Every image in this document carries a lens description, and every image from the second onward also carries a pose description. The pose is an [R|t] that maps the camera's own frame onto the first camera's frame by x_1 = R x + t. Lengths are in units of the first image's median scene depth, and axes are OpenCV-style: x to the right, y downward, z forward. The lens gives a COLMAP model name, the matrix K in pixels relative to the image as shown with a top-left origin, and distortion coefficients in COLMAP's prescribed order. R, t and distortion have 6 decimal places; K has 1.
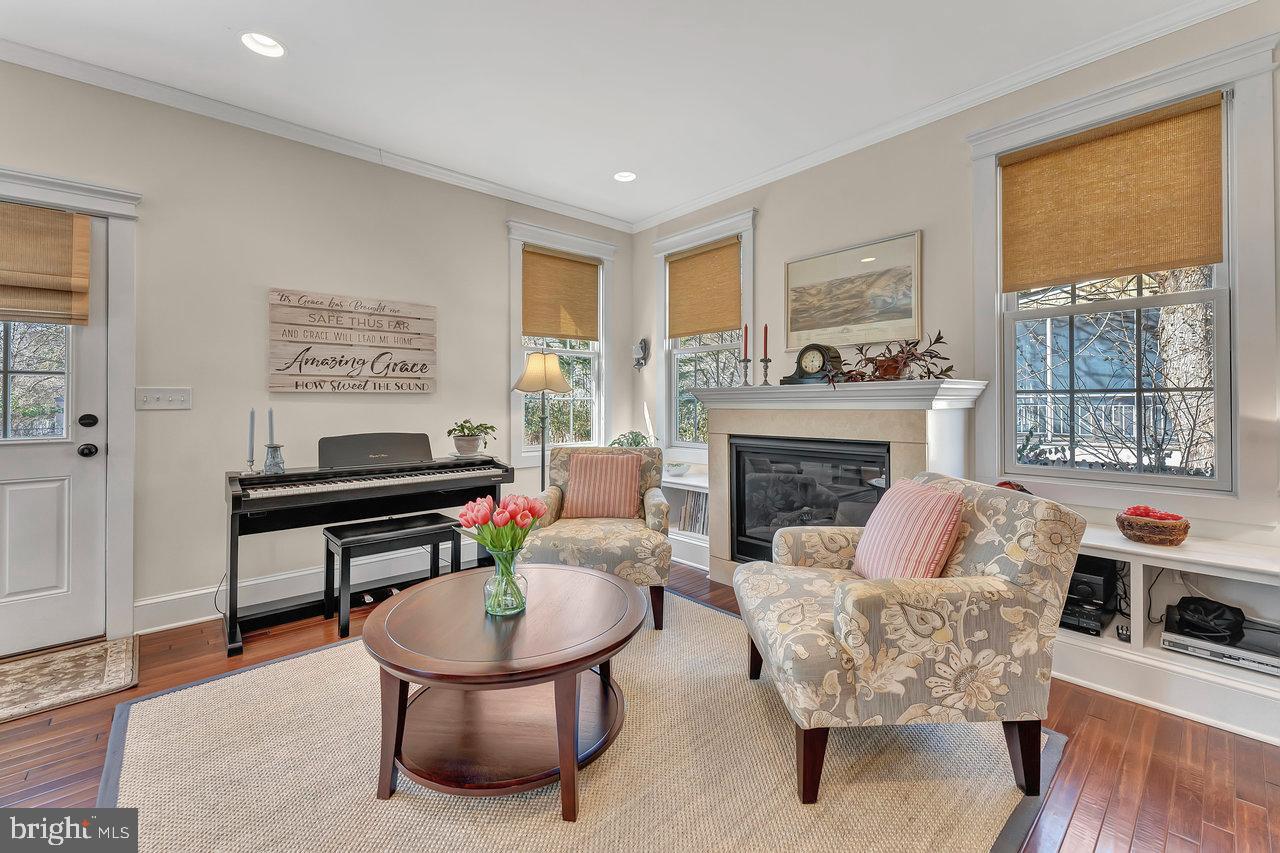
lens RADIAL K [[524.6, 0, 625.1], [0, 524.6, 394.2], [0, 0, 1]] dist [0.000012, -0.000185]
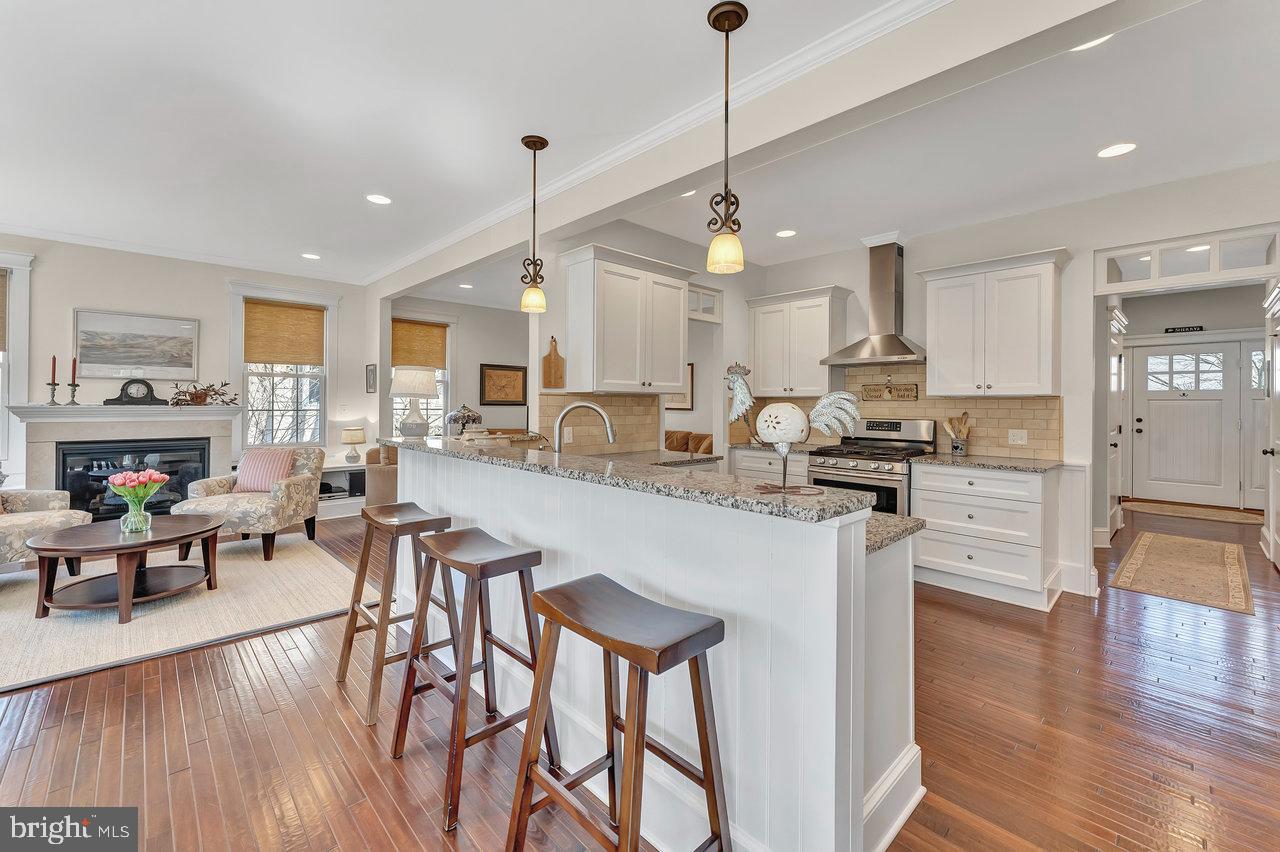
lens RADIAL K [[517.7, 0, 642.4], [0, 517.7, 403.6], [0, 0, 1]] dist [0.002363, 0.000347]
pose [[-0.059995, 0.008100, 0.998166, -1.209217], [-0.022509, 0.999702, -0.009465, -0.039921], [-0.997945, -0.023036, -0.059795, -0.386001]]
